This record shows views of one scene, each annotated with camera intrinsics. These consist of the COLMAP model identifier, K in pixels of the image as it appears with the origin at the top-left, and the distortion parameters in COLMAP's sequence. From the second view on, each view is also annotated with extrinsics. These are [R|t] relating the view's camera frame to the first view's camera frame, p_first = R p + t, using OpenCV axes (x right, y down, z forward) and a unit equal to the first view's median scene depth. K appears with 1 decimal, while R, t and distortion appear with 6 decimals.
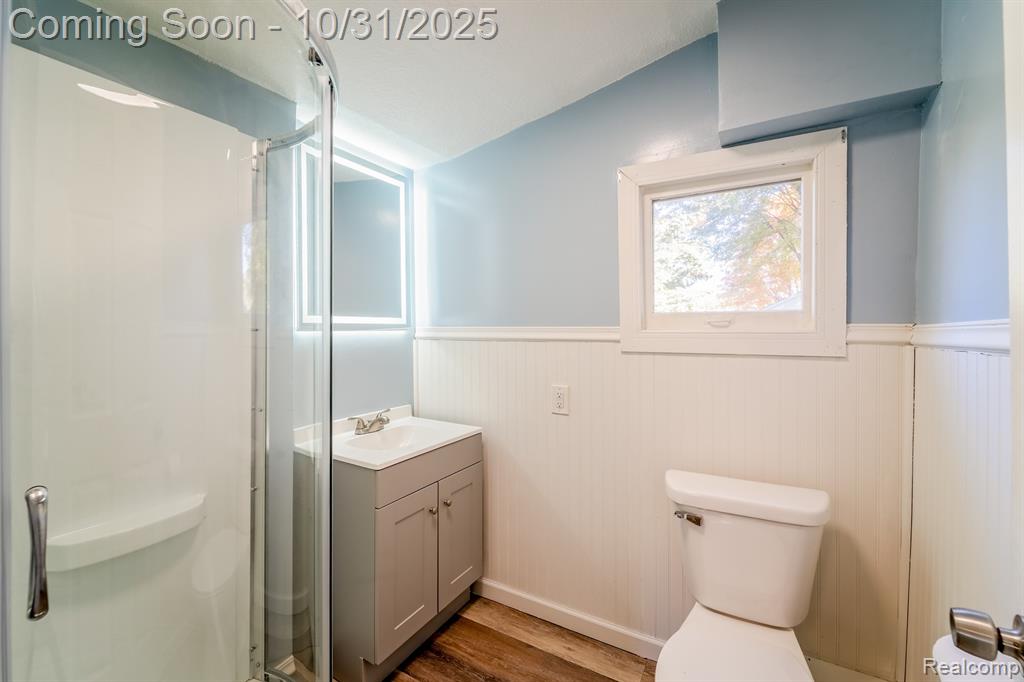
lens RADIAL K [[415.5, 0, 517.3], [0, 415.5, 342.9], [0, 0, 1]] dist [-0.000173, -0.000232]
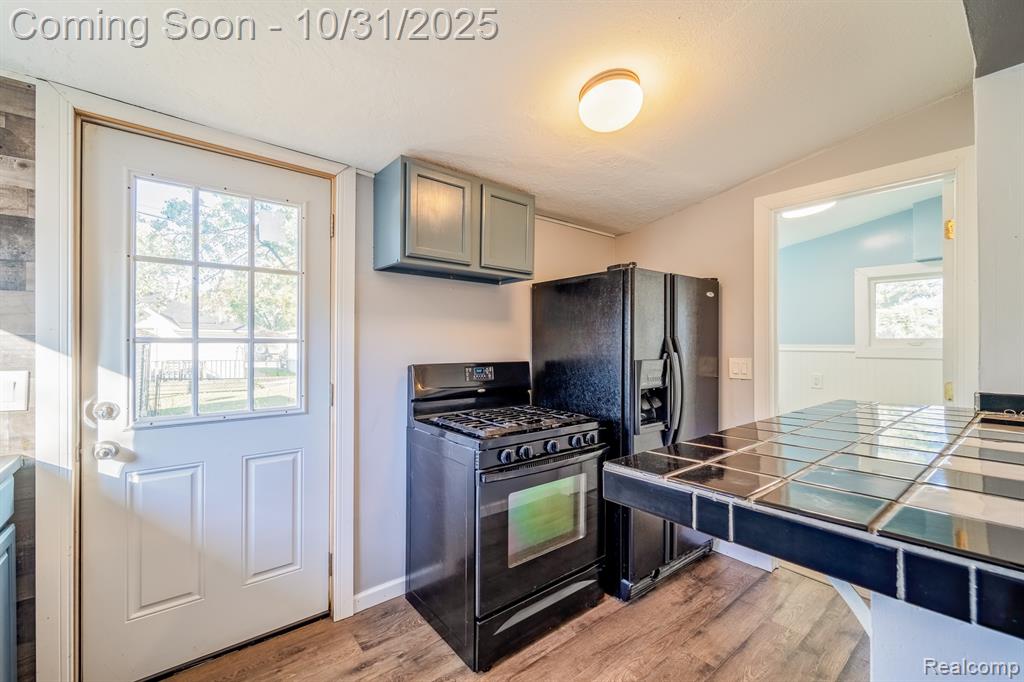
lens RADIAL K [[415.5, 0, 517.3], [0, 415.5, 342.9], [0, 0, 1]] dist [-0.000173, -0.000232]
pose [[0.931046, 0.006432, -0.364846, -0.568181], [-0.016261, 0.999583, -0.023876, 0.027618], [0.364540, 0.028162, 0.930762, -1.541974]]
